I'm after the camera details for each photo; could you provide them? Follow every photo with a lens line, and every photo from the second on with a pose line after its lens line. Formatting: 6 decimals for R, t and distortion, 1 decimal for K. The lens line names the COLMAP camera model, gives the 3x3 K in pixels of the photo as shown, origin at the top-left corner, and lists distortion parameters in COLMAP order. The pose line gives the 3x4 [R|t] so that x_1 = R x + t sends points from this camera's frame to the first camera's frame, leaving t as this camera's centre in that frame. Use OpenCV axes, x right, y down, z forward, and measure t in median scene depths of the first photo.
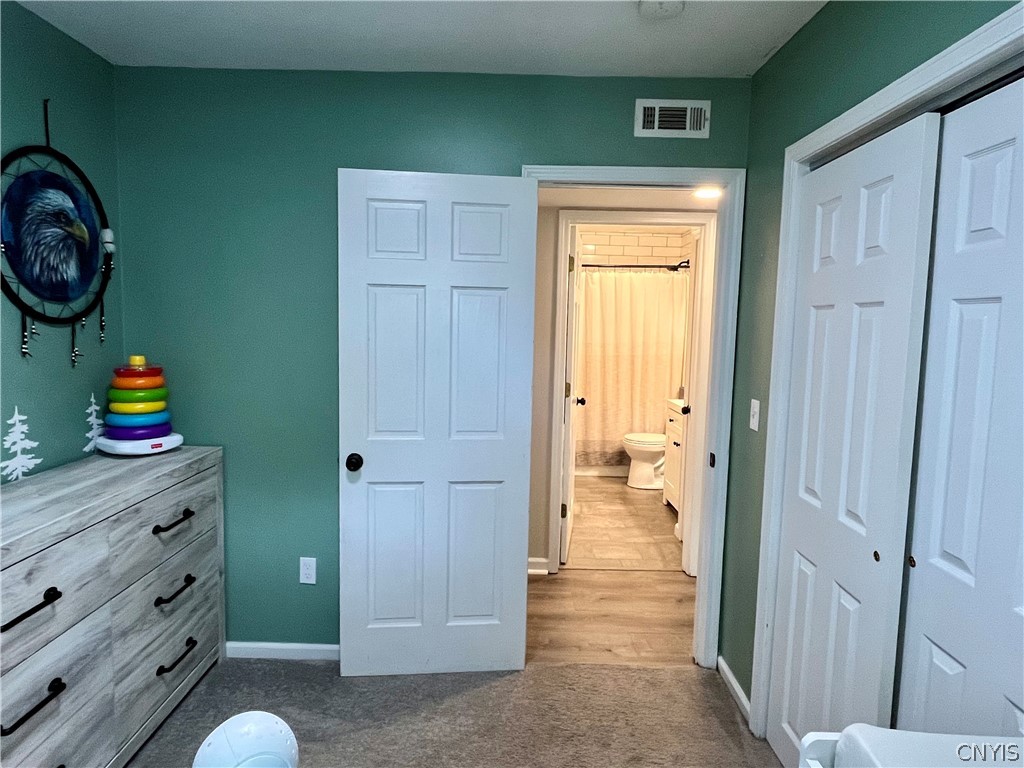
lens RADIAL K [[630.5, 0, 512.0], [0, 630.5, 384.0], [0, 0, 1]] dist [0.000167, 0.001639]
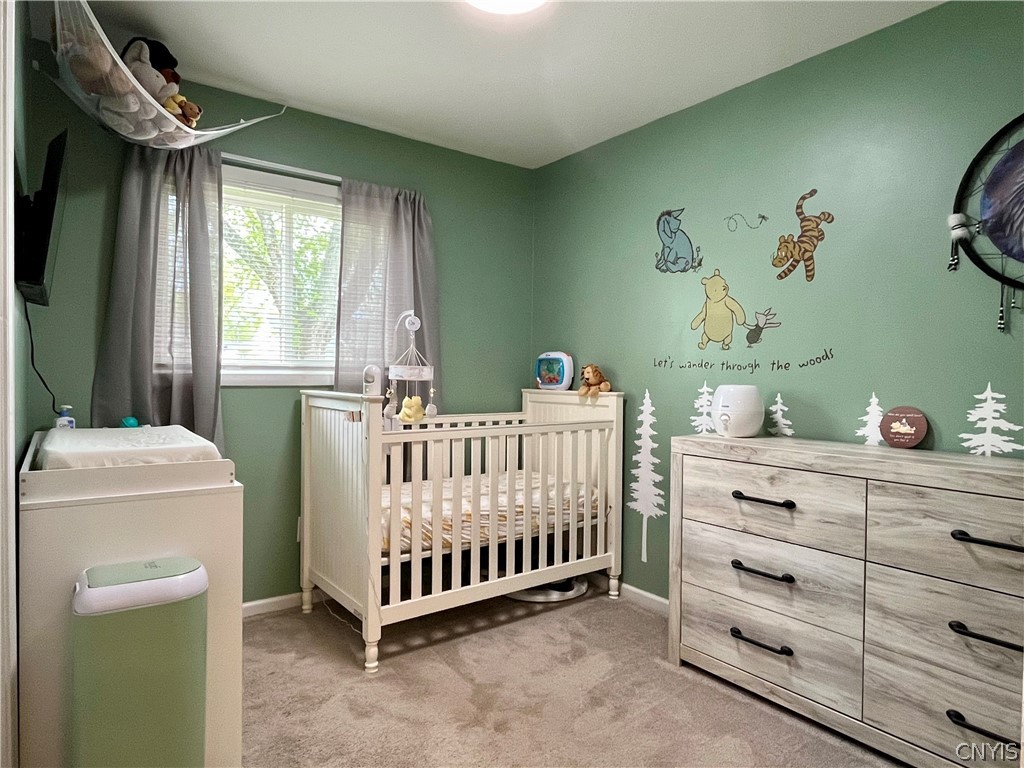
lens RADIAL K [[630.5, 0, 512.0], [0, 630.5, 384.0], [0, 0, 1]] dist [0.000167, 0.001639]
pose [[-0.805492, -0.027164, -0.591984, 0.414585], [-0.094114, 0.992134, 0.082533, 0.026599], [0.585086, 0.122194, -0.801712, 1.379453]]
